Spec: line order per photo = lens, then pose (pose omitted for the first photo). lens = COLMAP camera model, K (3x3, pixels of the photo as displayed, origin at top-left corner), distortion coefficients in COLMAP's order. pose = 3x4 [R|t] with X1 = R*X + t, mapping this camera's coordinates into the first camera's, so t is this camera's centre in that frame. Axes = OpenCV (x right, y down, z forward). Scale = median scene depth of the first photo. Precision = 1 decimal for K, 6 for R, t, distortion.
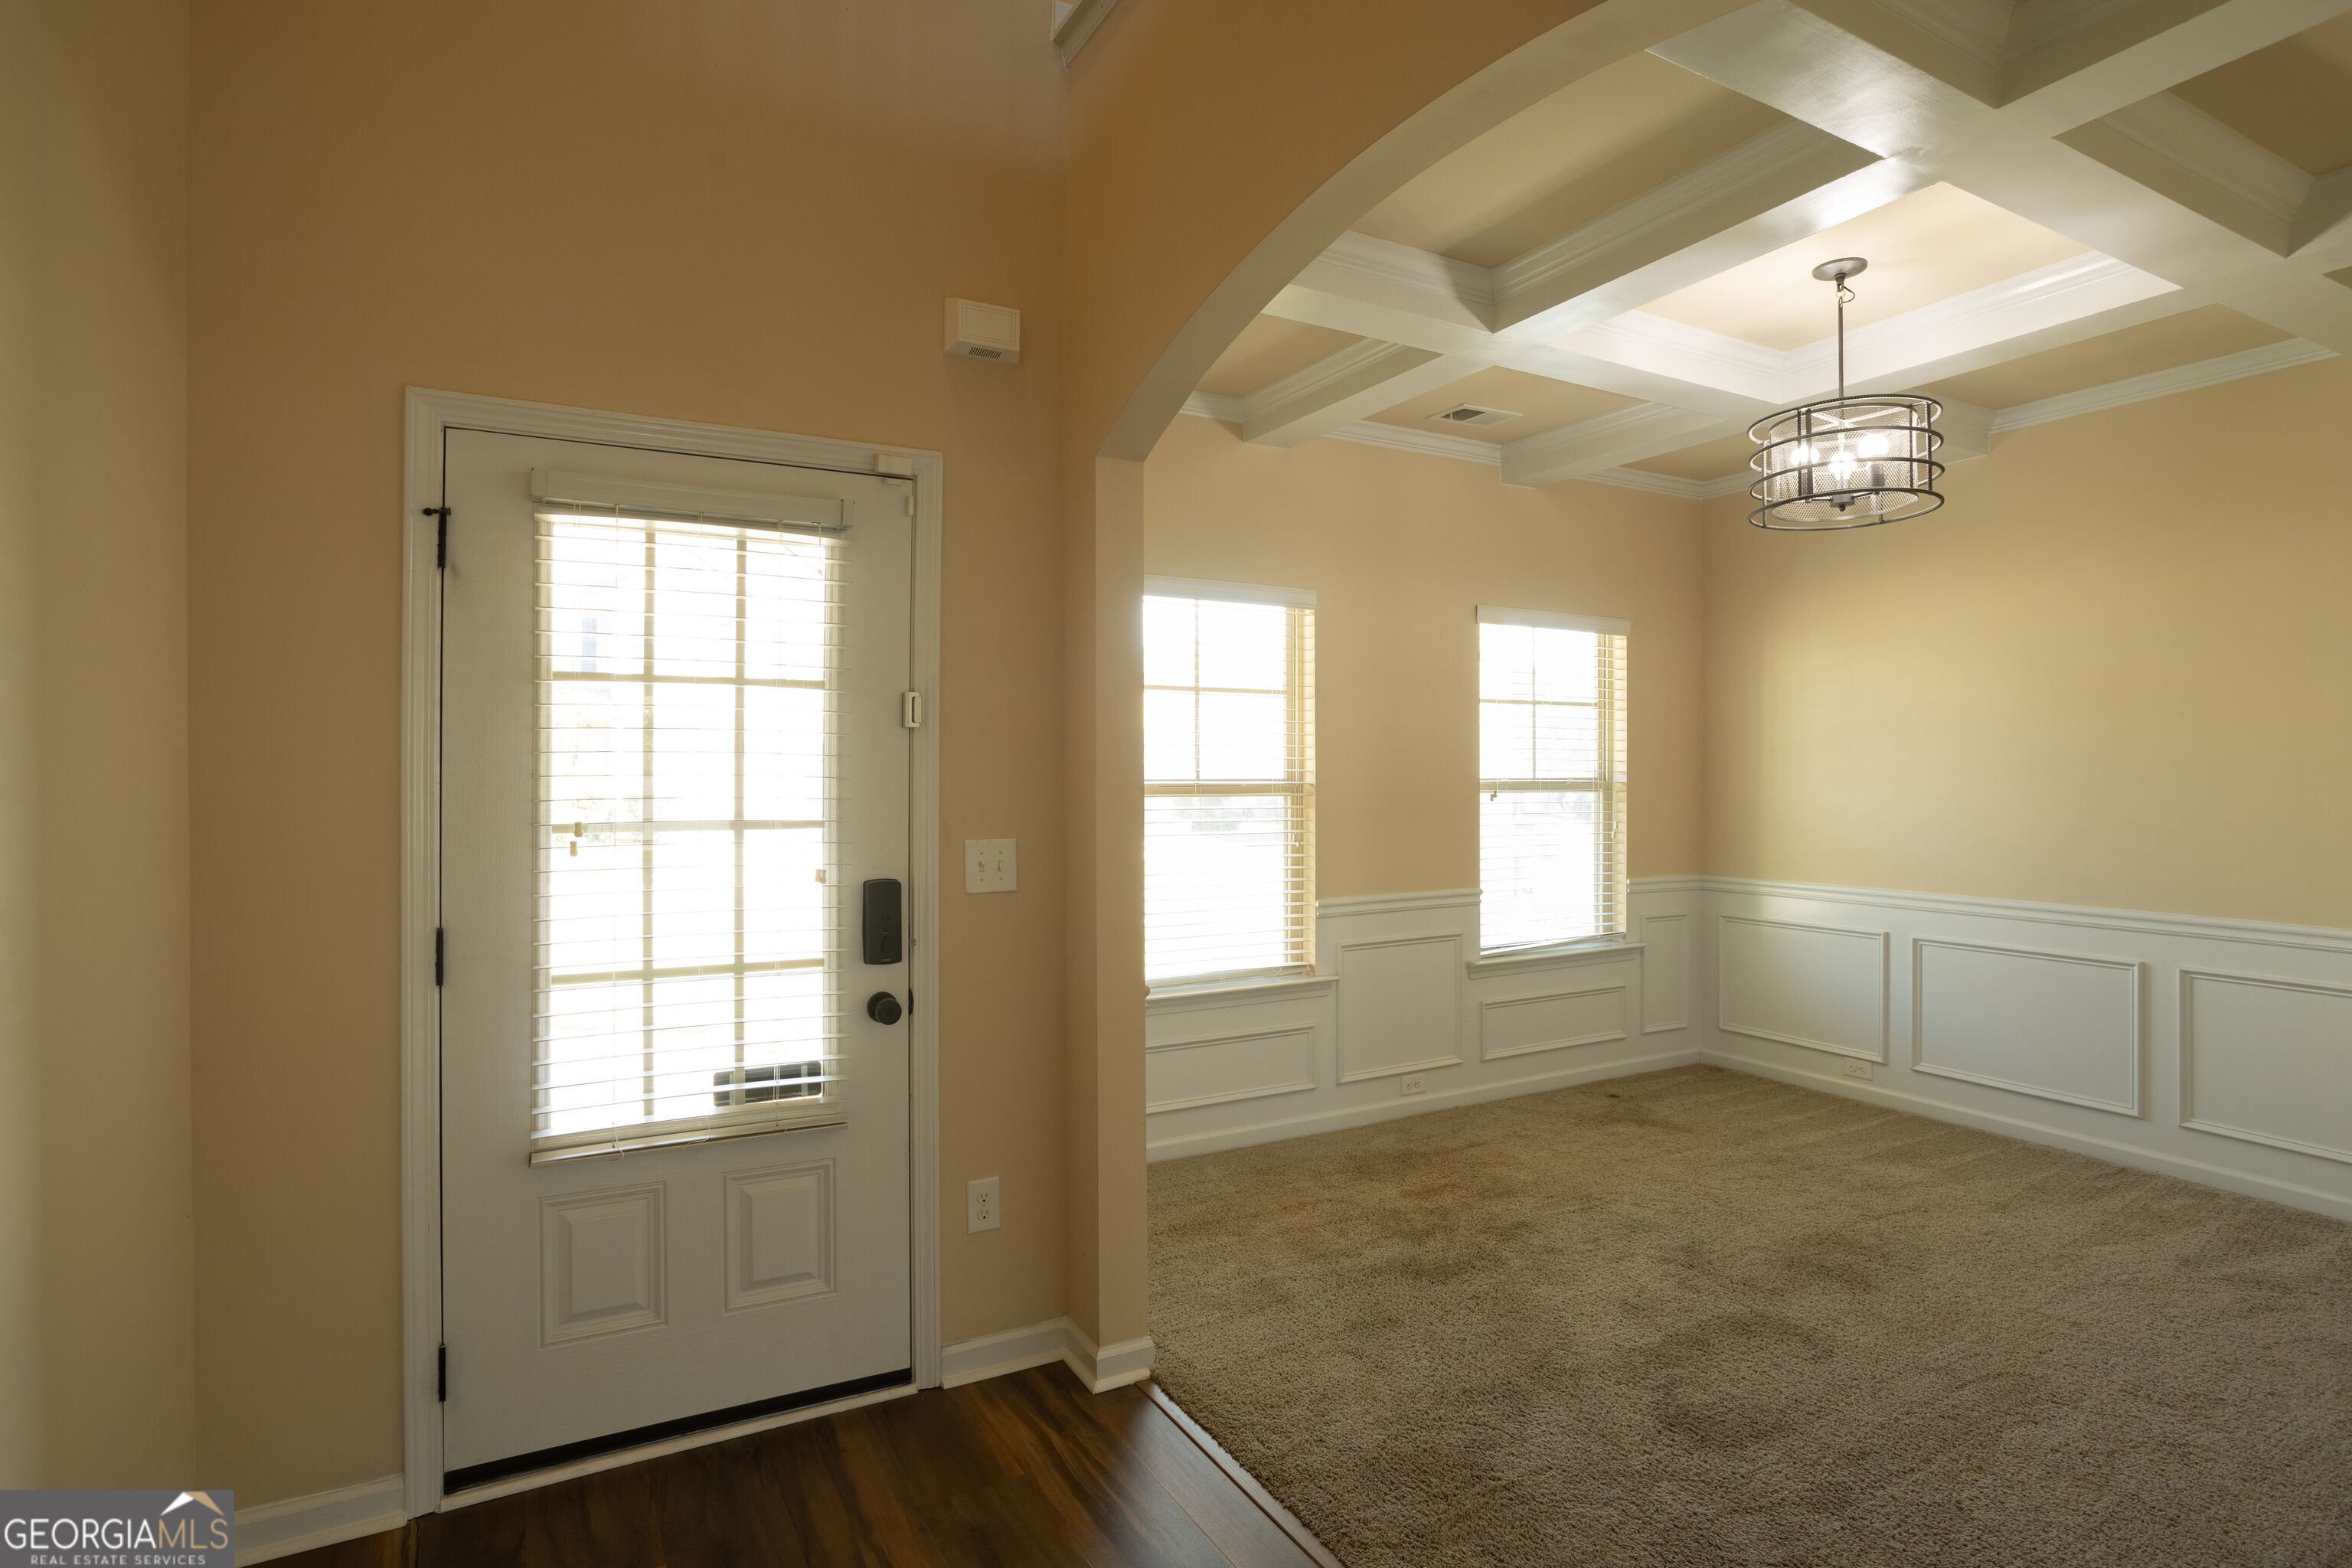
lens RADIAL K [[1209.6, 0, 1208.3], [0, 1209.6, 770.9], [0, 0, 1]] dist [-0.052685, 0.030947]
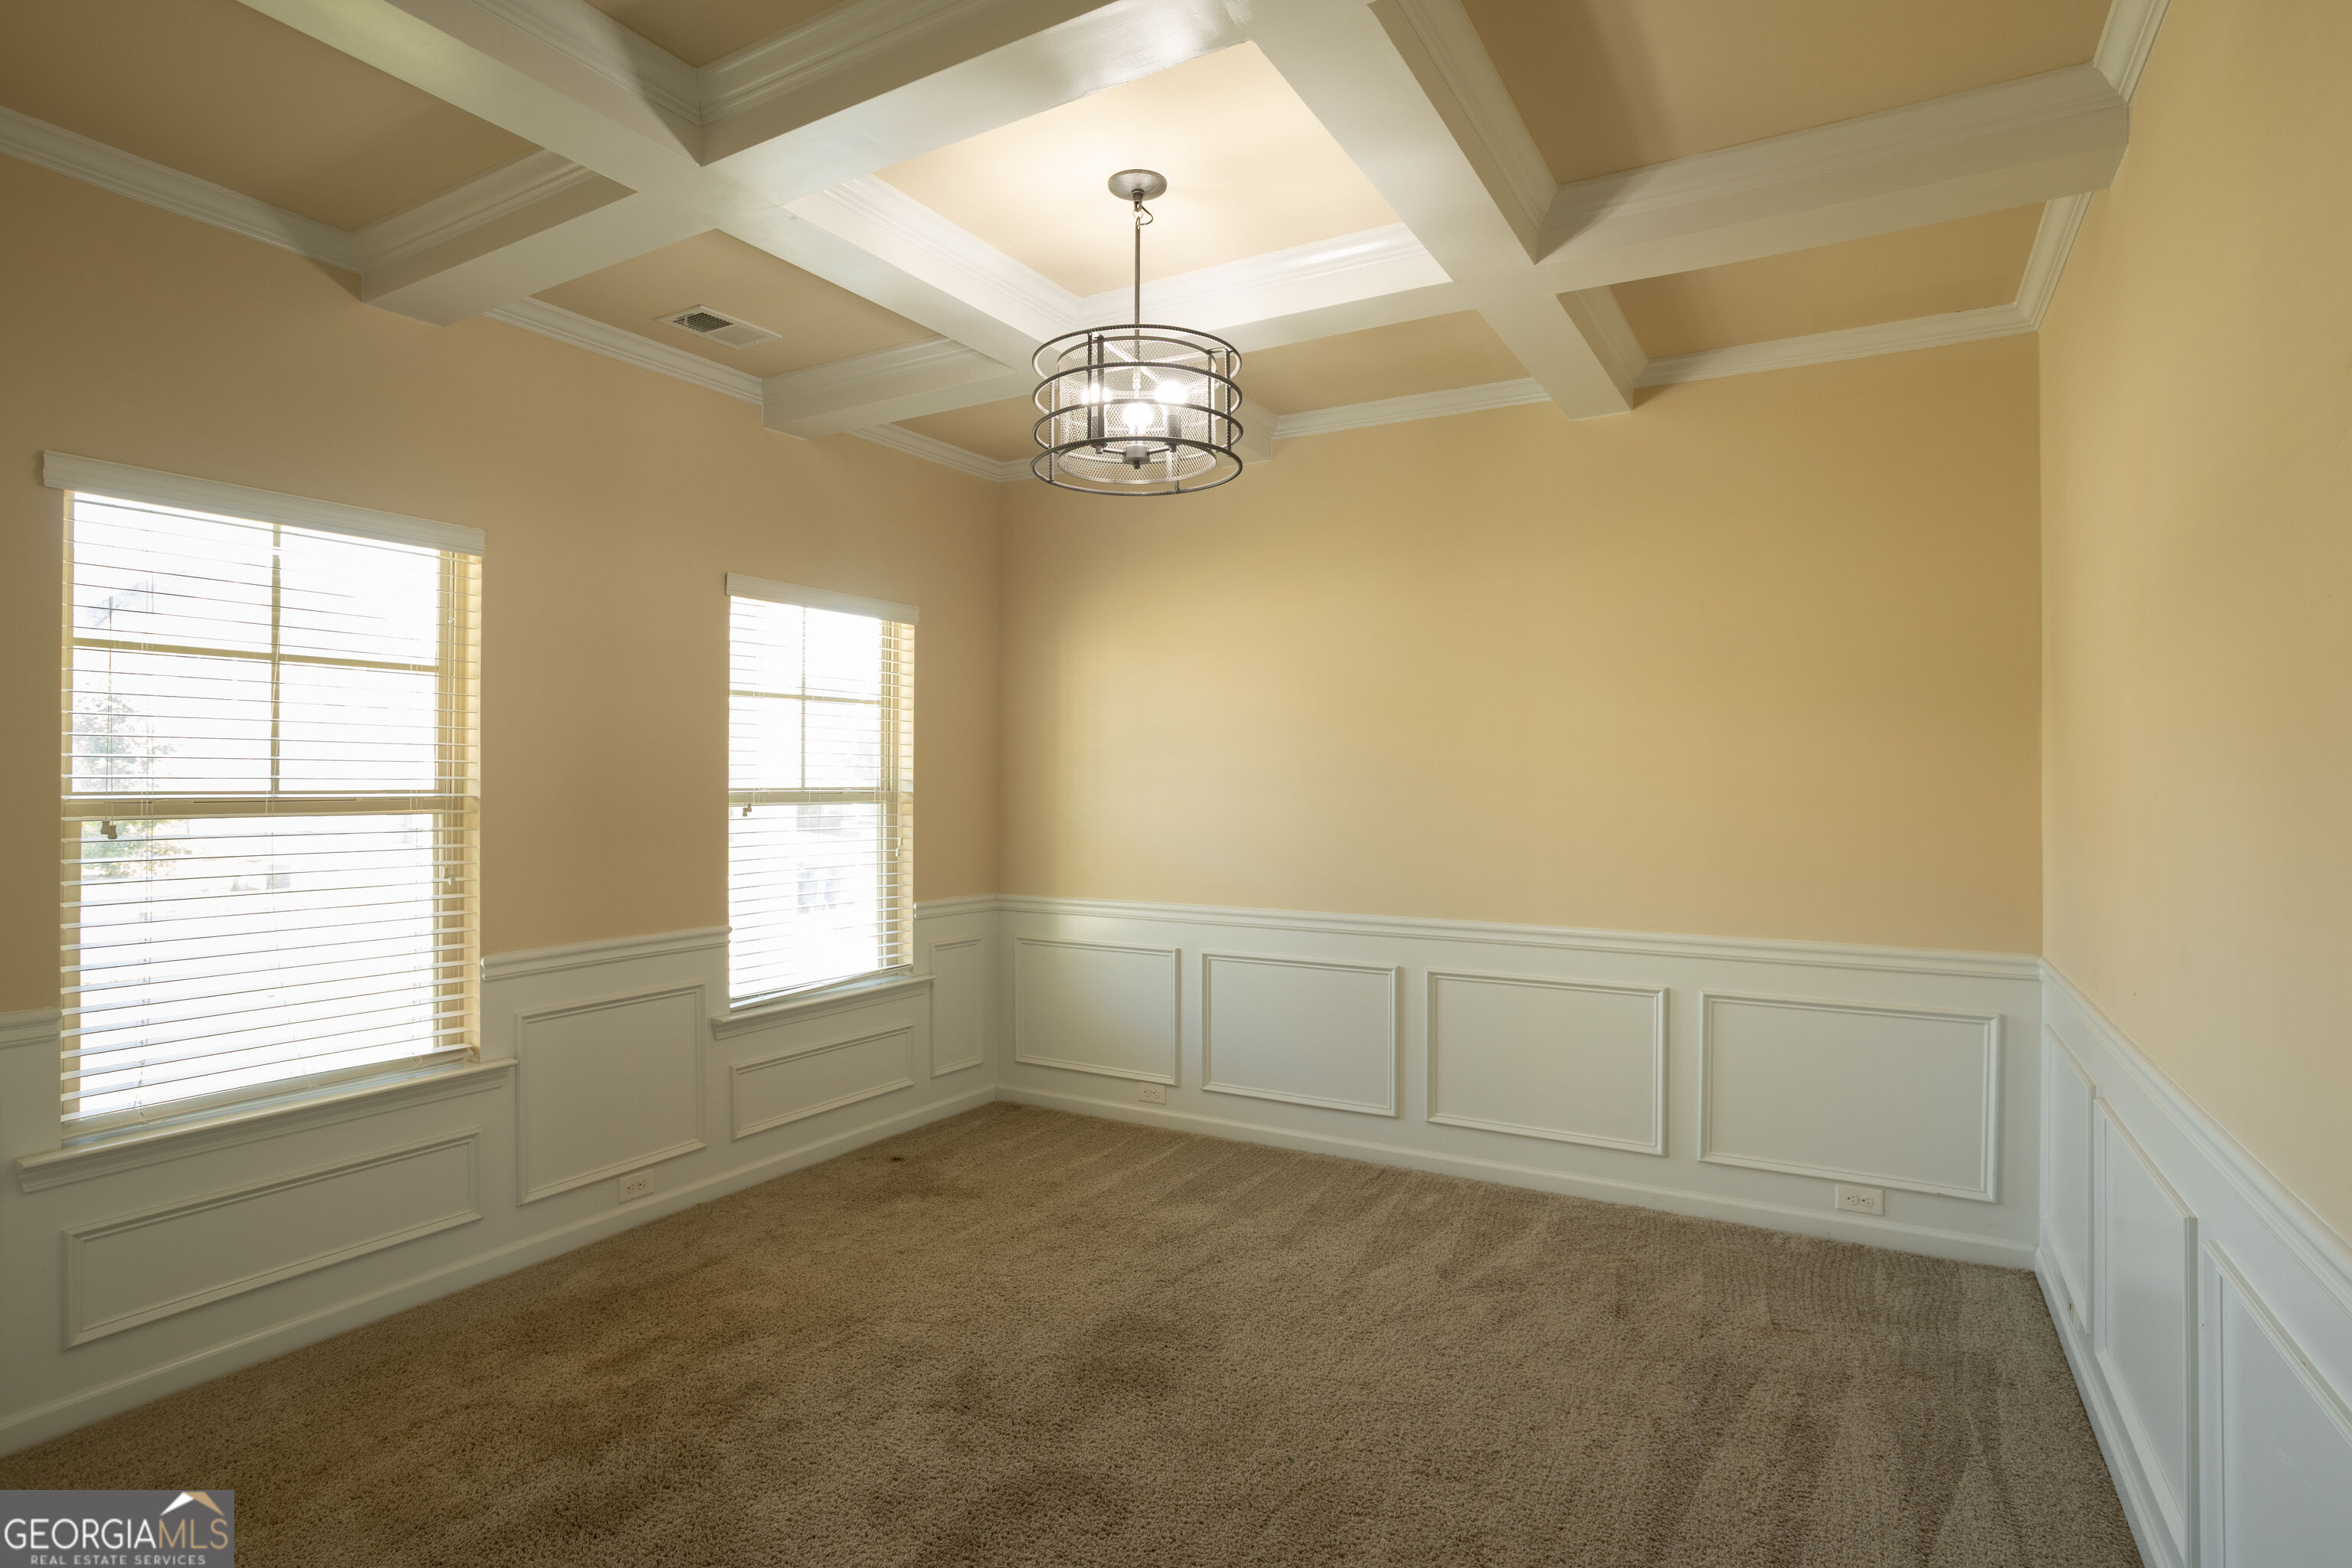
lens RADIAL K [[1209.6, 0, 1160.4], [0, 1209.6, 775.5], [0, 0, 1]] dist [-0.052685, 0.030947]
pose [[0.874407, 0.003285, 0.485183, 0.101644], [-0.002040, 0.999993, -0.003094, -0.000599], [-0.485190, 0.001716, 0.874407, 0.188029]]
